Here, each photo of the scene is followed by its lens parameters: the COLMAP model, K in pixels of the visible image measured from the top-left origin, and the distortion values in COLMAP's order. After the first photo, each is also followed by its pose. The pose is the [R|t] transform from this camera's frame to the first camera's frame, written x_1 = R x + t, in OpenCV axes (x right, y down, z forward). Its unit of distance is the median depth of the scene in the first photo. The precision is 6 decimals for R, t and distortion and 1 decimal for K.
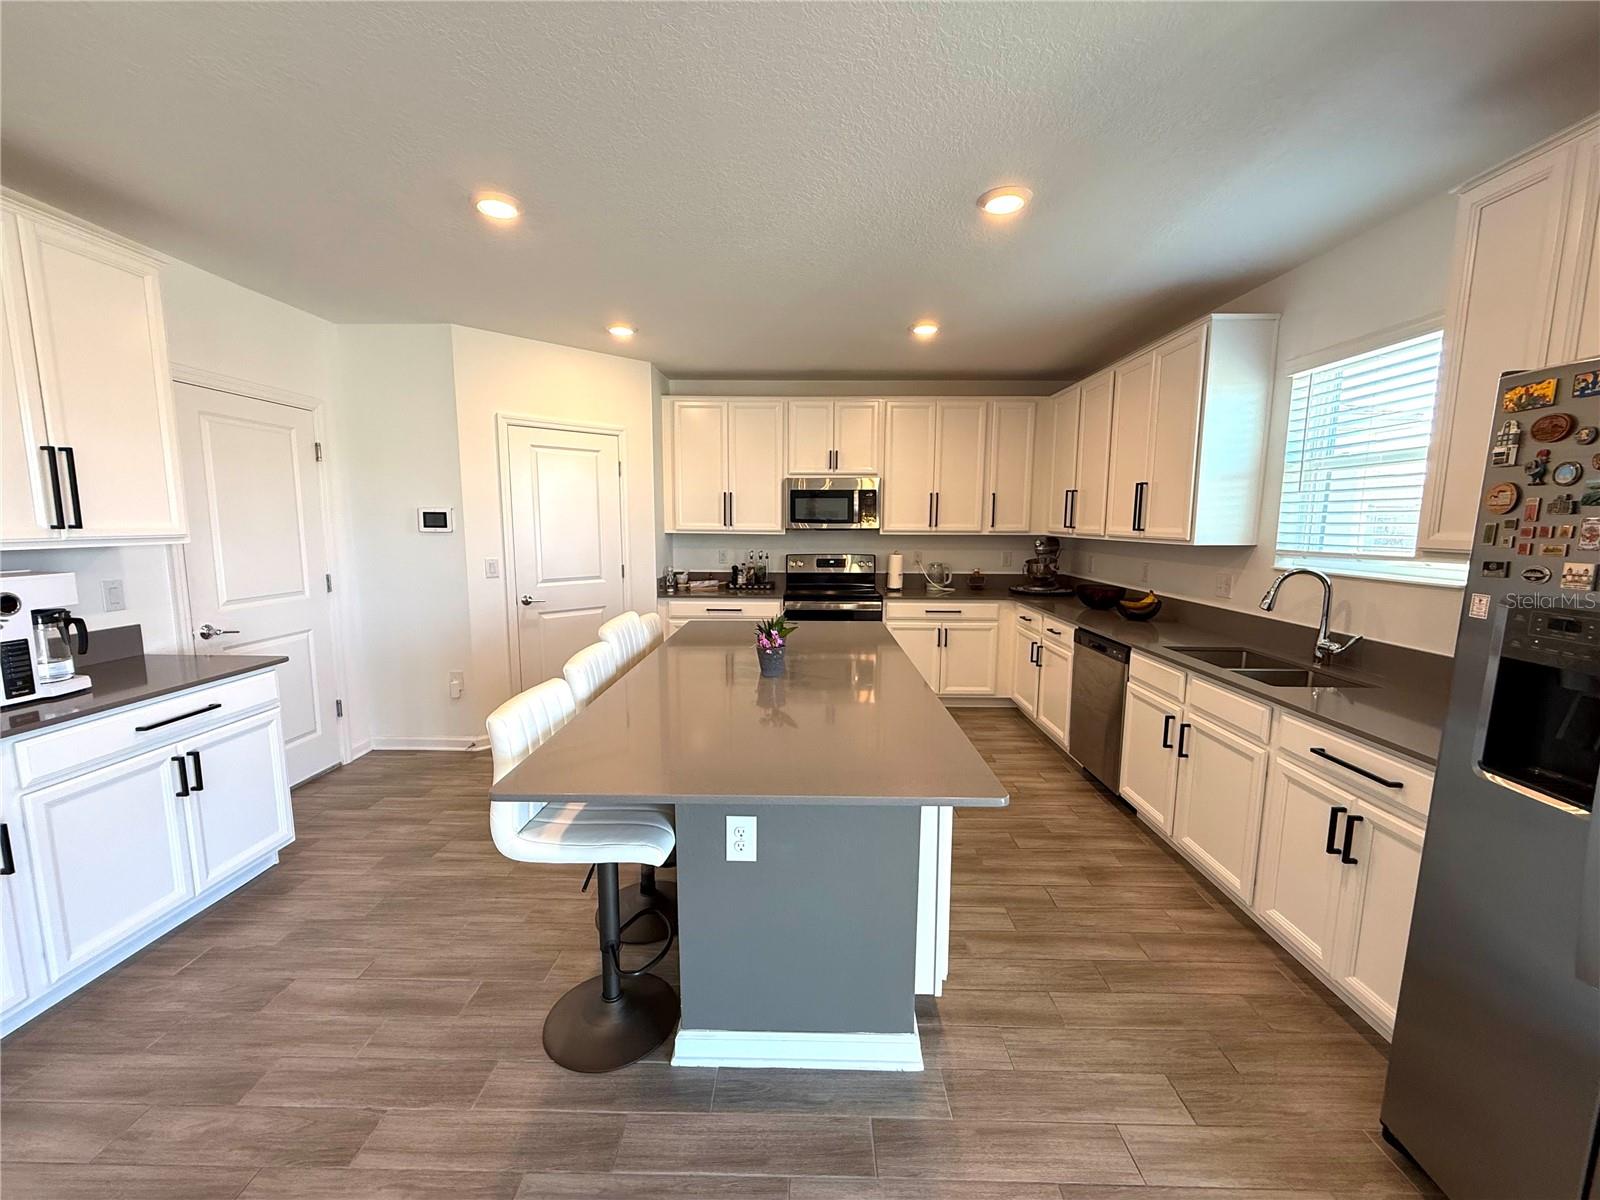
lens RADIAL K [[637.4, 0, 796.0], [0, 637.4, 601.4], [0, 0, 1]] dist [-0.000682, 0.000344]
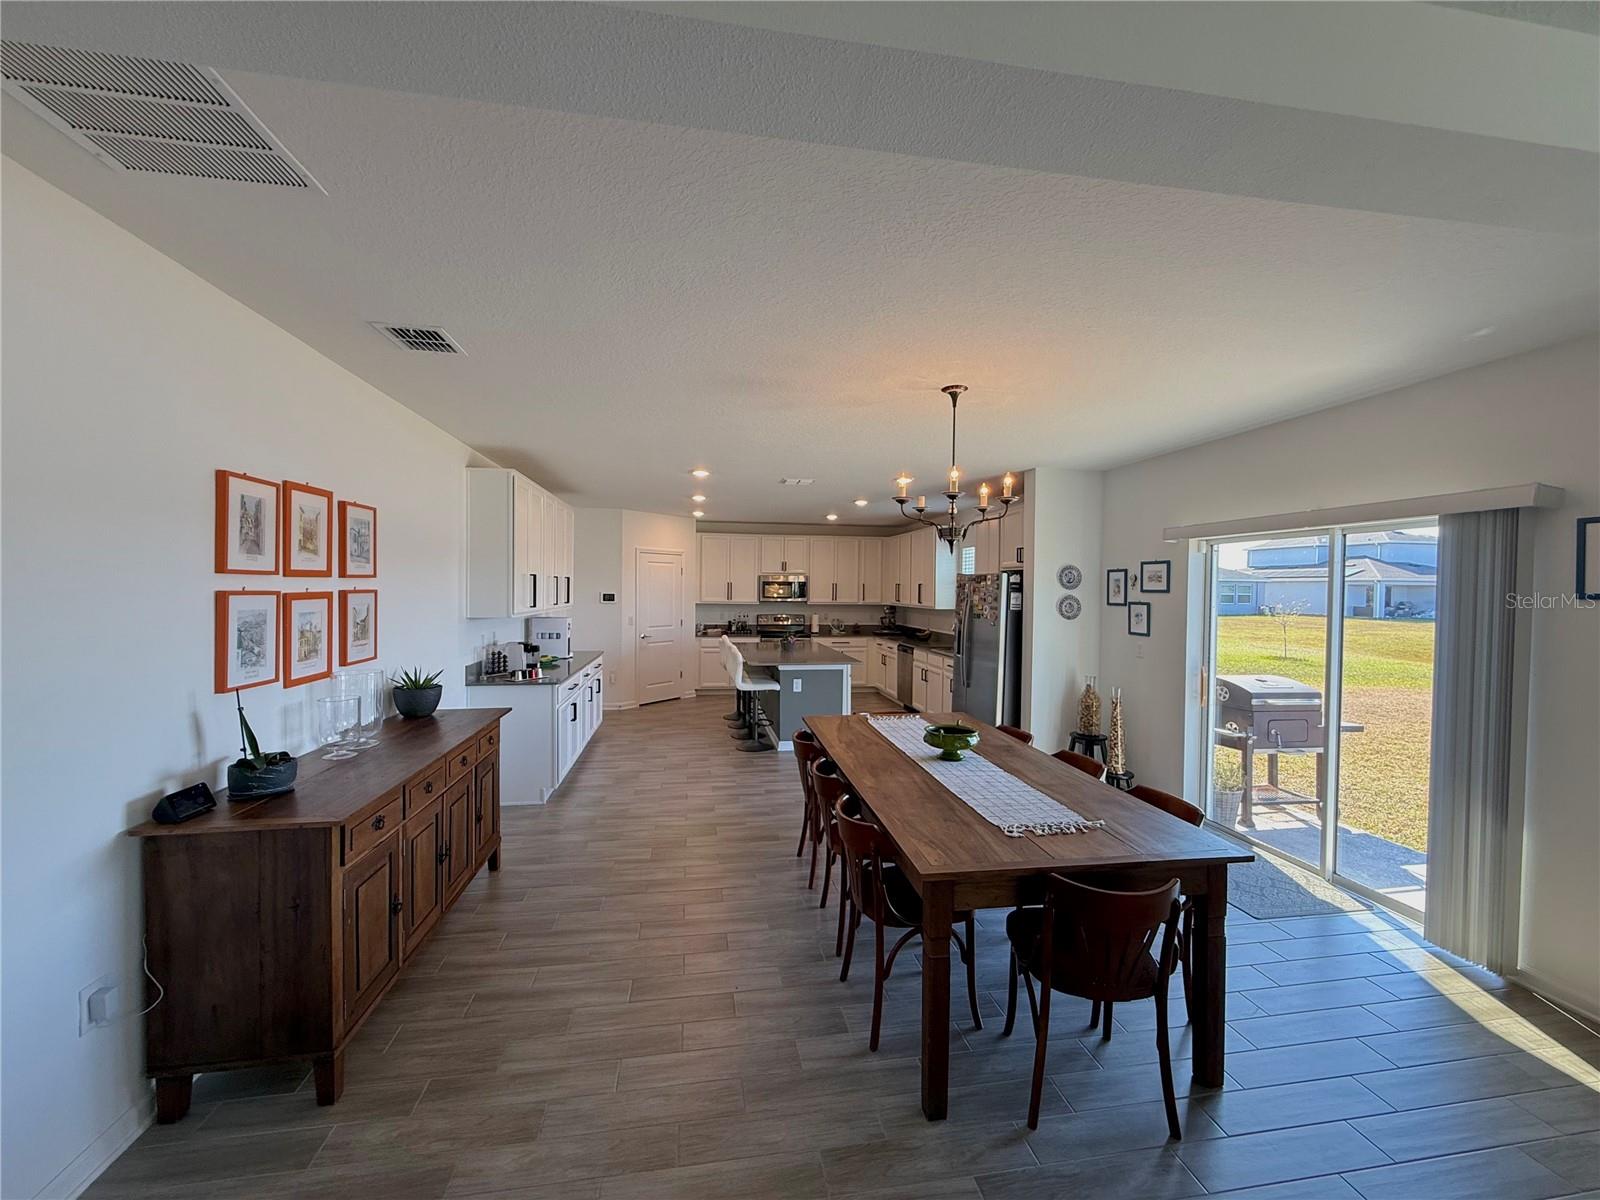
lens RADIAL K [[637.4, 0, 796.0], [0, 637.4, 601.4], [0, 0, 1]] dist [-0.000682, 0.000344]
pose [[0.983920, 0.002181, 0.178596, -0.254321], [0.016406, 0.994595, -0.102531, 0.086252], [-0.177854, 0.103812, 0.978566, -0.910352]]
